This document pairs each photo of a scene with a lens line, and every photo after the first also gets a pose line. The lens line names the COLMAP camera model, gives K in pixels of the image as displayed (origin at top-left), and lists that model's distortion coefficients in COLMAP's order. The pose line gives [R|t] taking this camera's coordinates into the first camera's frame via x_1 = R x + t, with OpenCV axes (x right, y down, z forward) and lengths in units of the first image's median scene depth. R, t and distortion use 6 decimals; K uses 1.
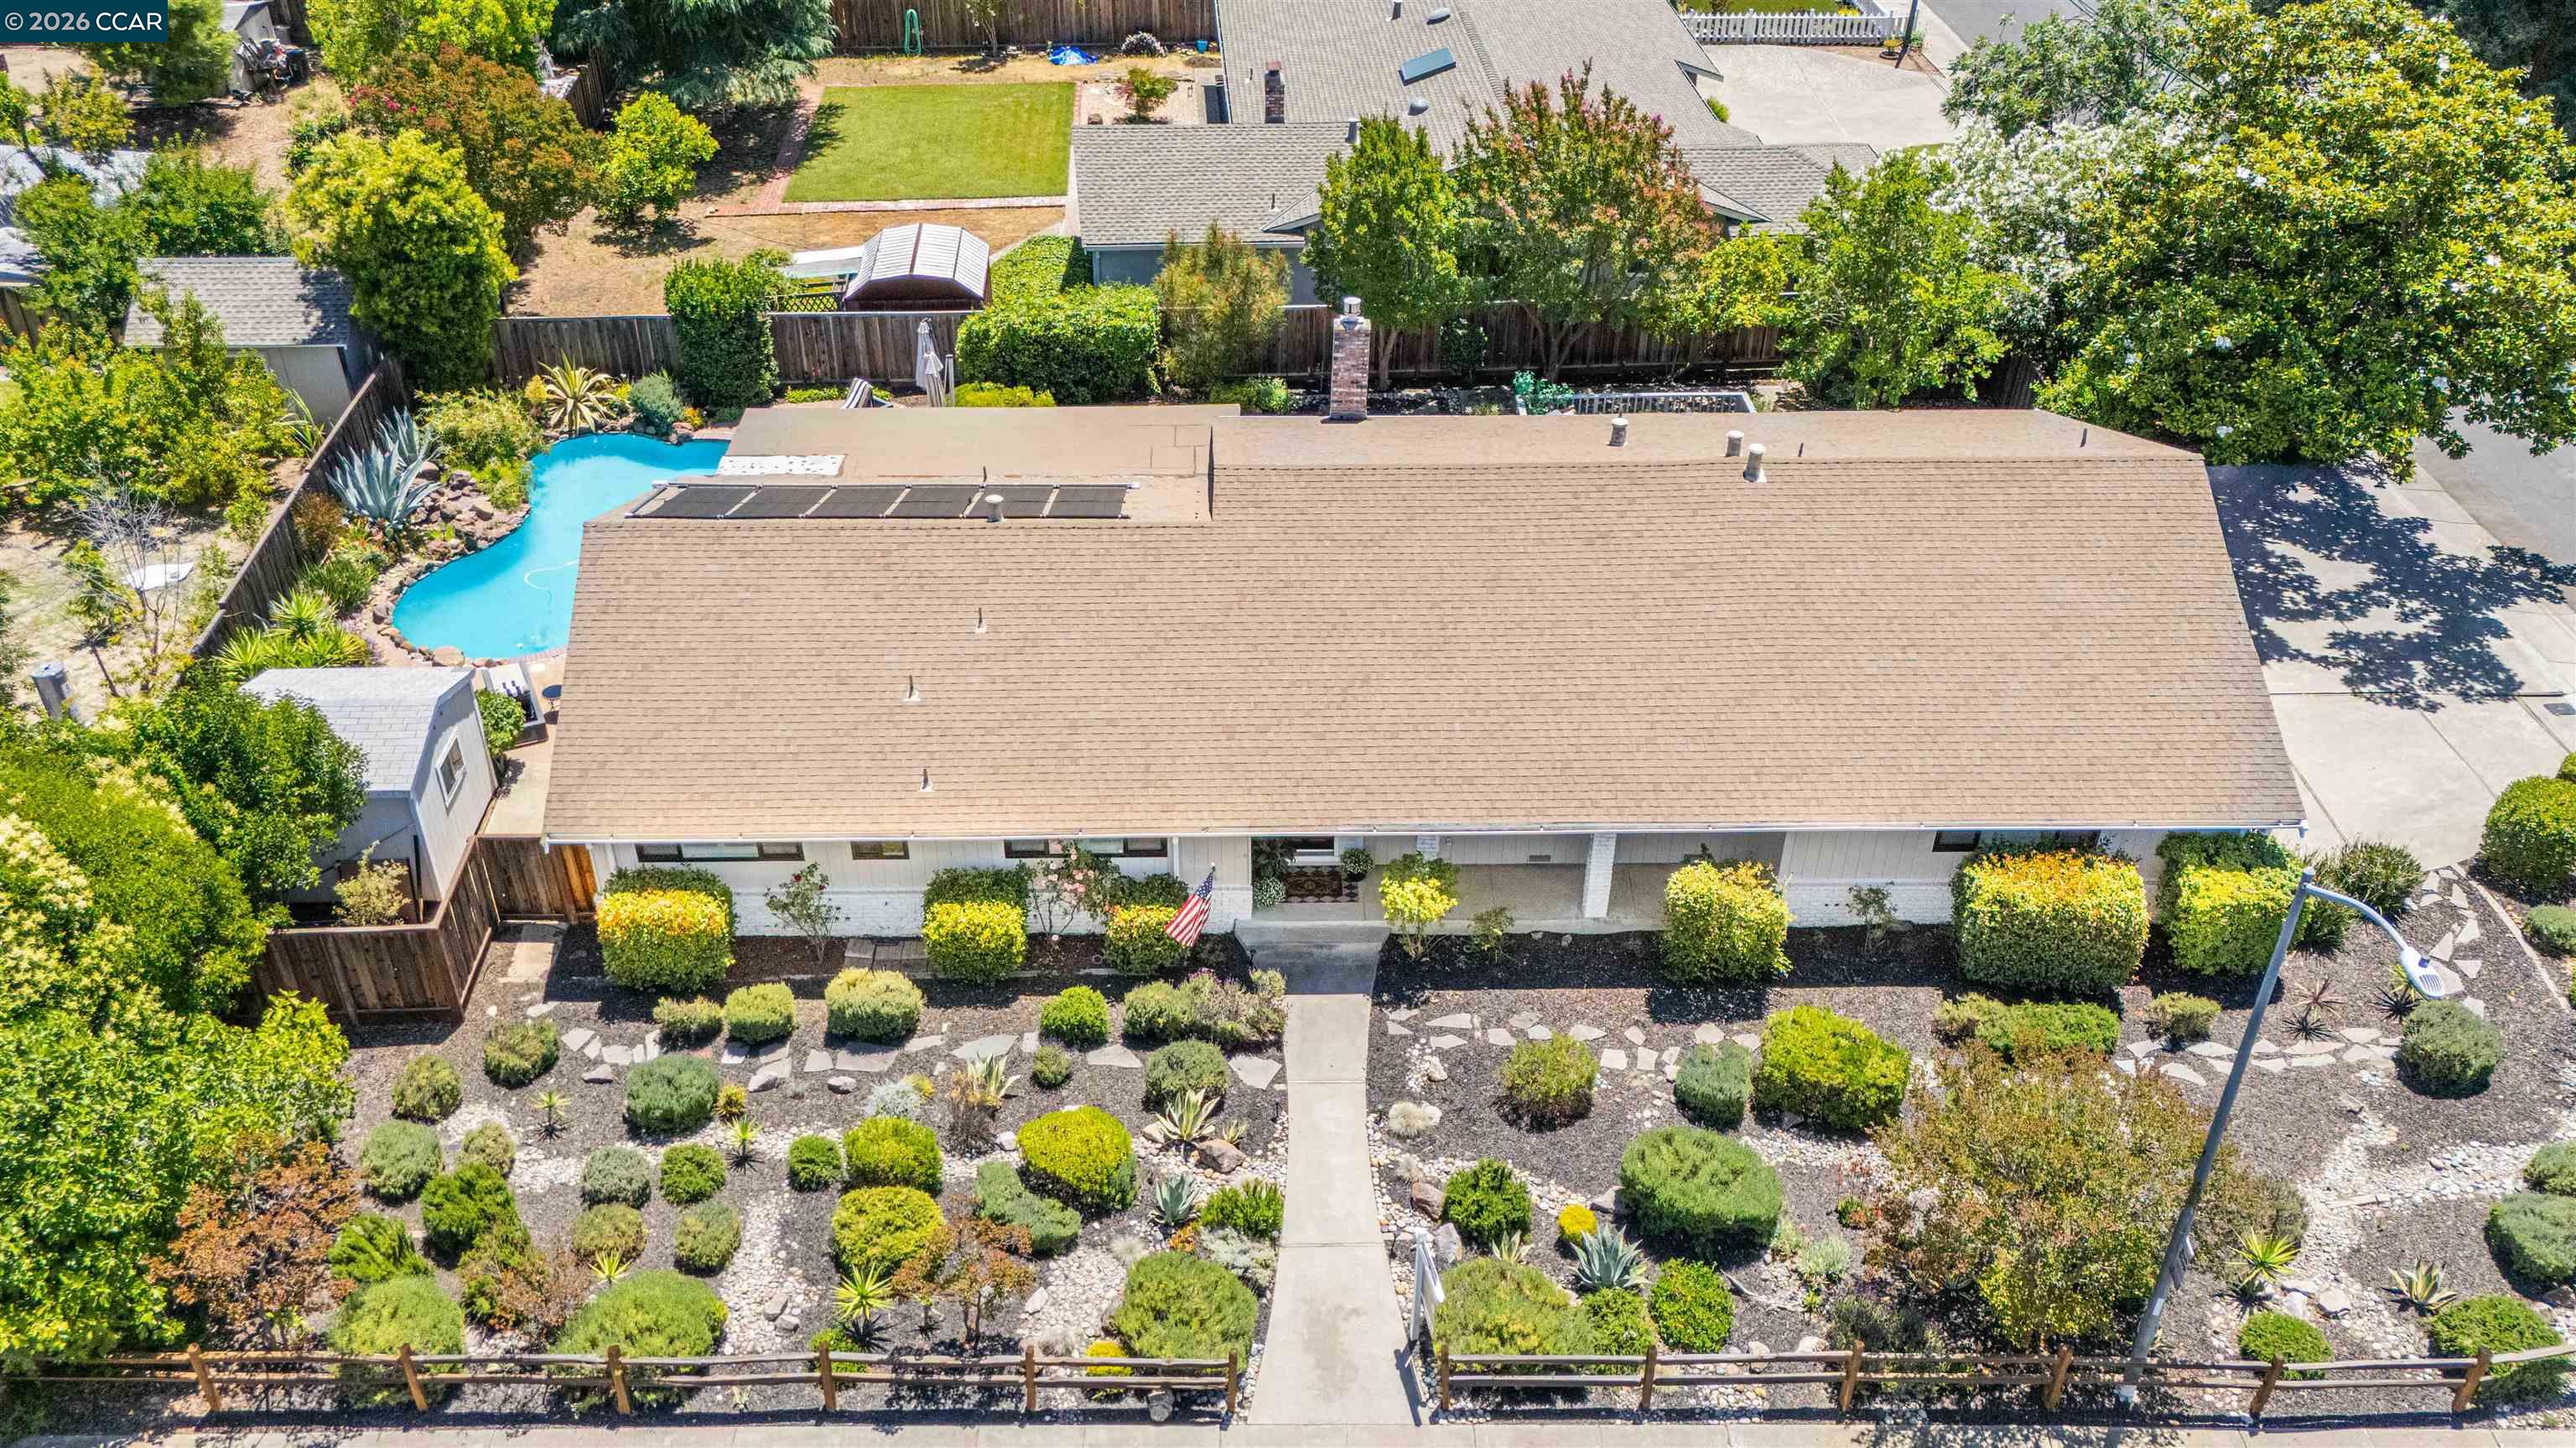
lens RADIAL K [[2069.3, 0, 1264.2], [0, 2069.3, 805.8], [0, 0, 1]] dist [0.085525, -0.096365]
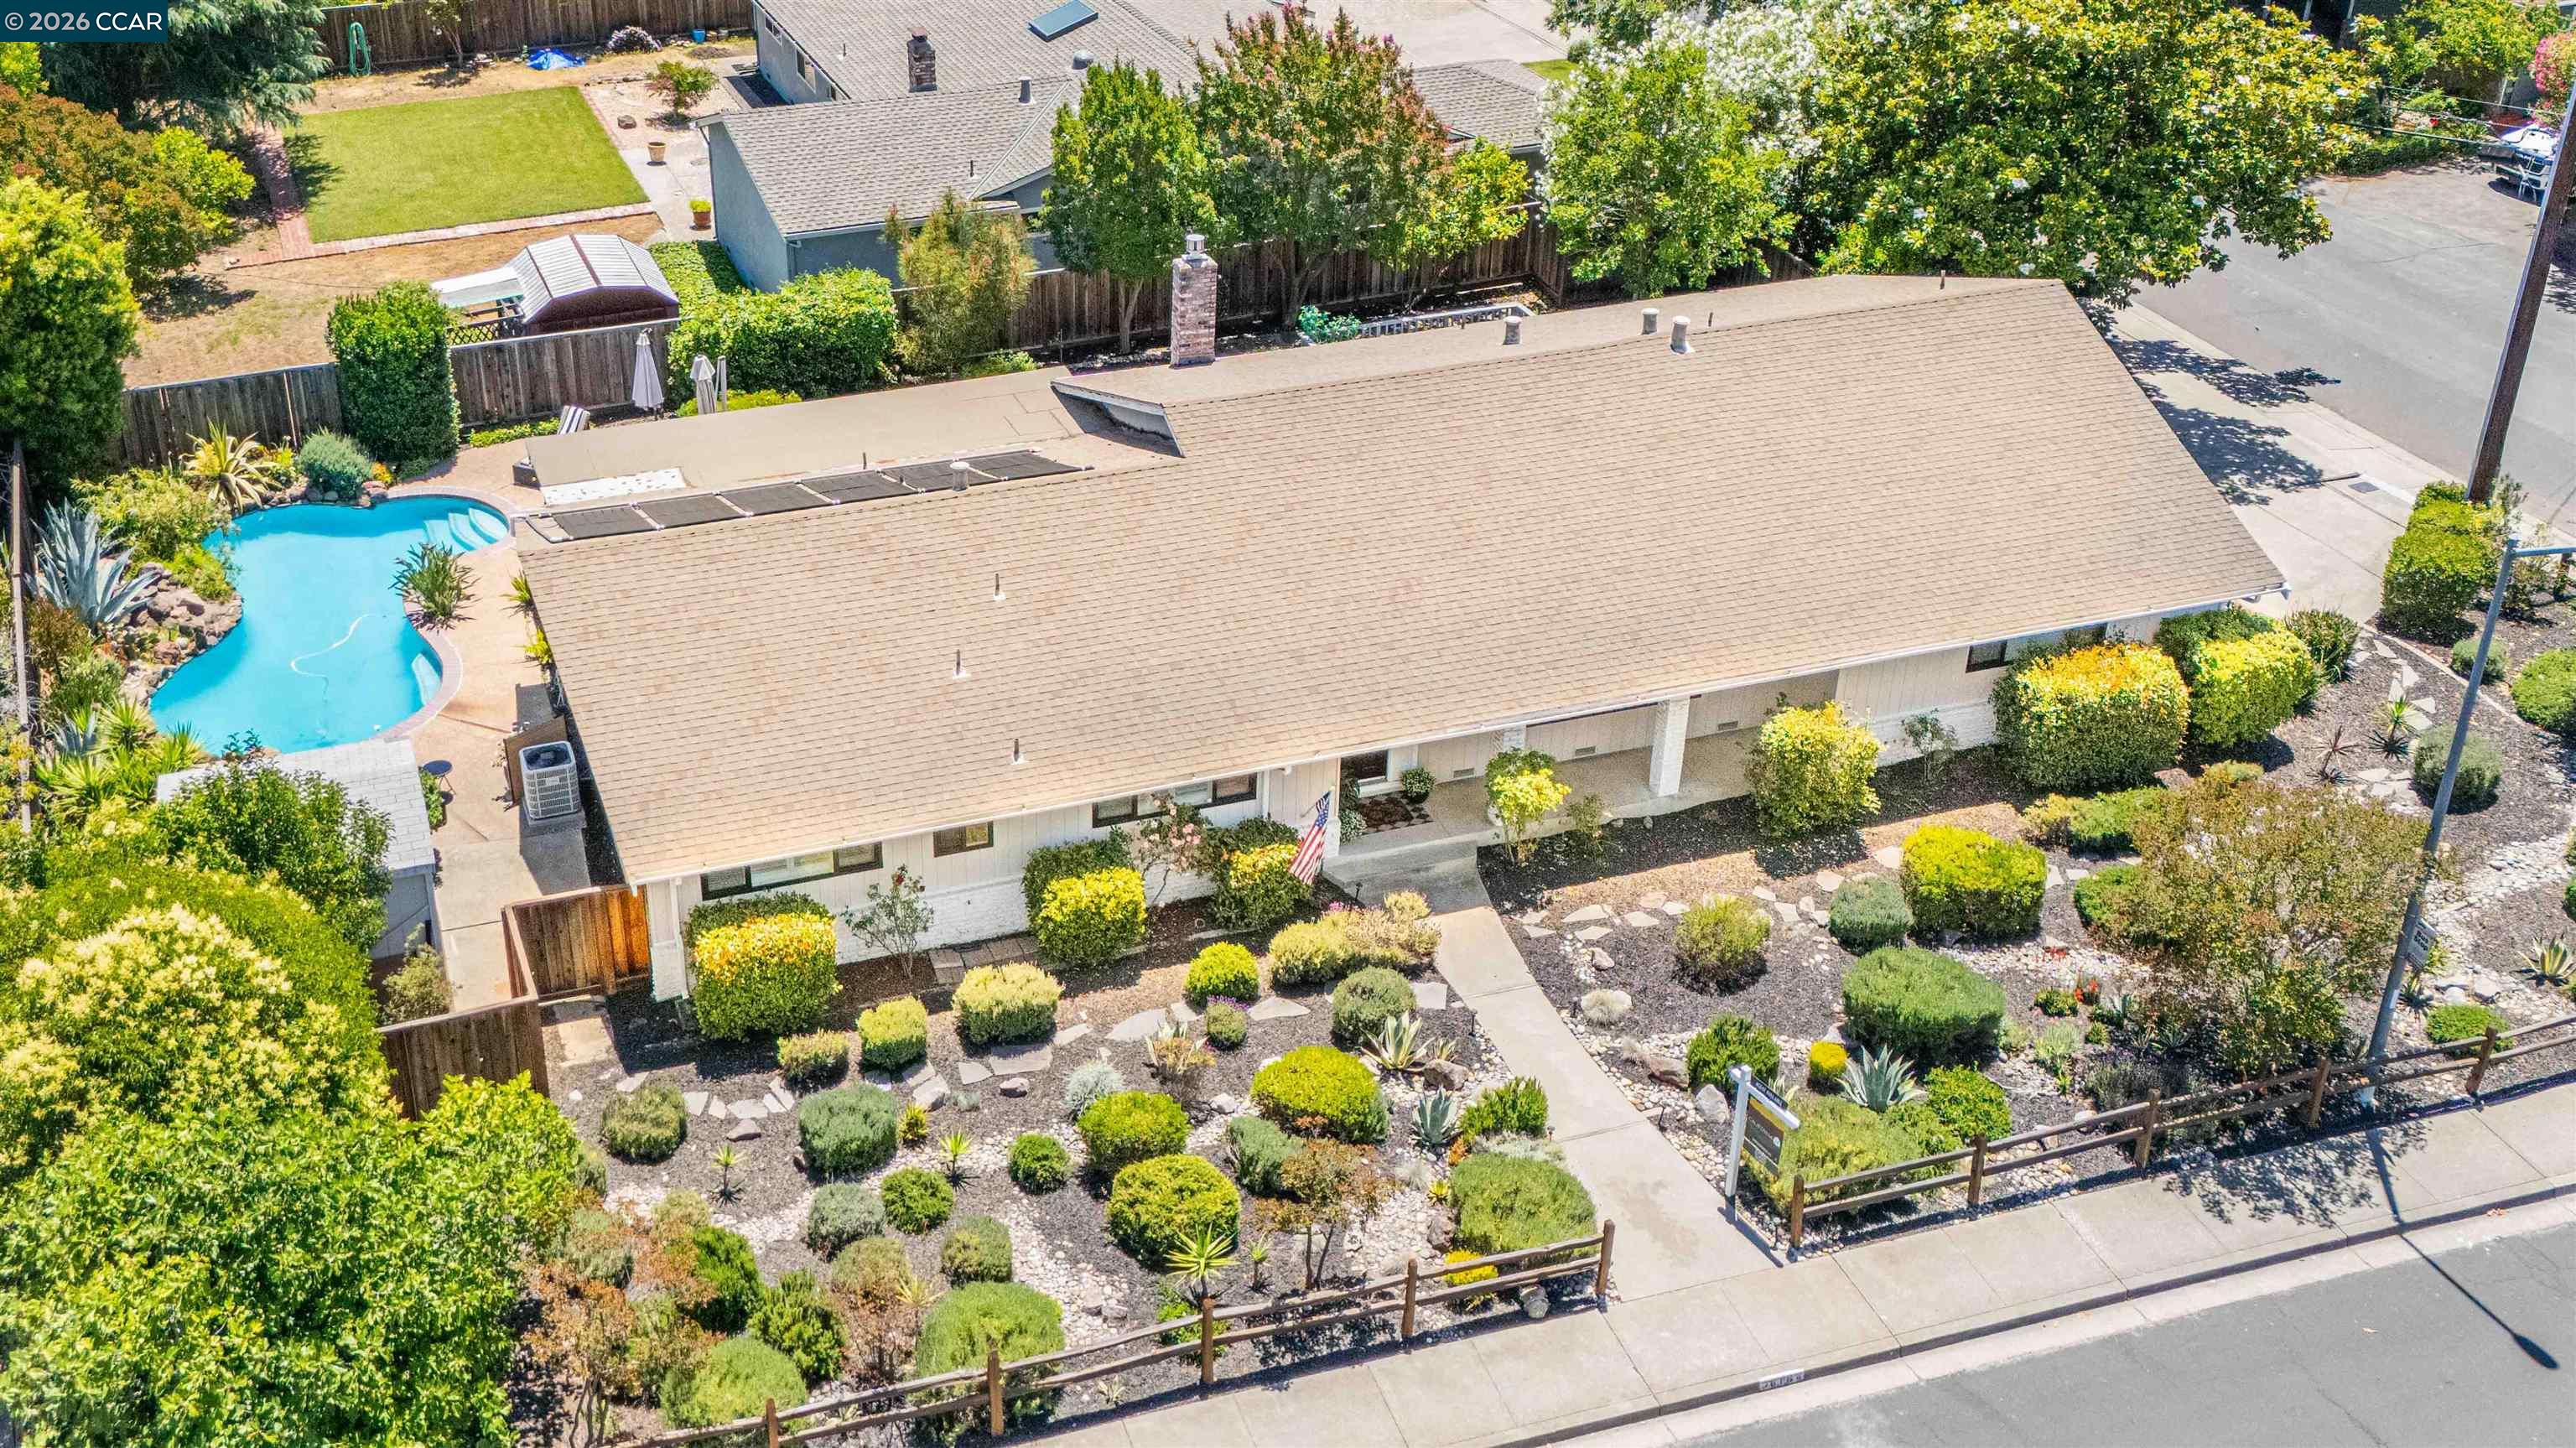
lens RADIAL K [[2597.8, 0, 1109.0], [0, 2597.8, 656.4], [0, 0, 1]] dist [0.092470, -0.110896]
pose [[0.952964, -0.148369, 0.264284, -0.399666], [0.180448, 0.978341, -0.101429, 0.066731], [-0.243511, 0.144347, 0.959097, -0.114004]]
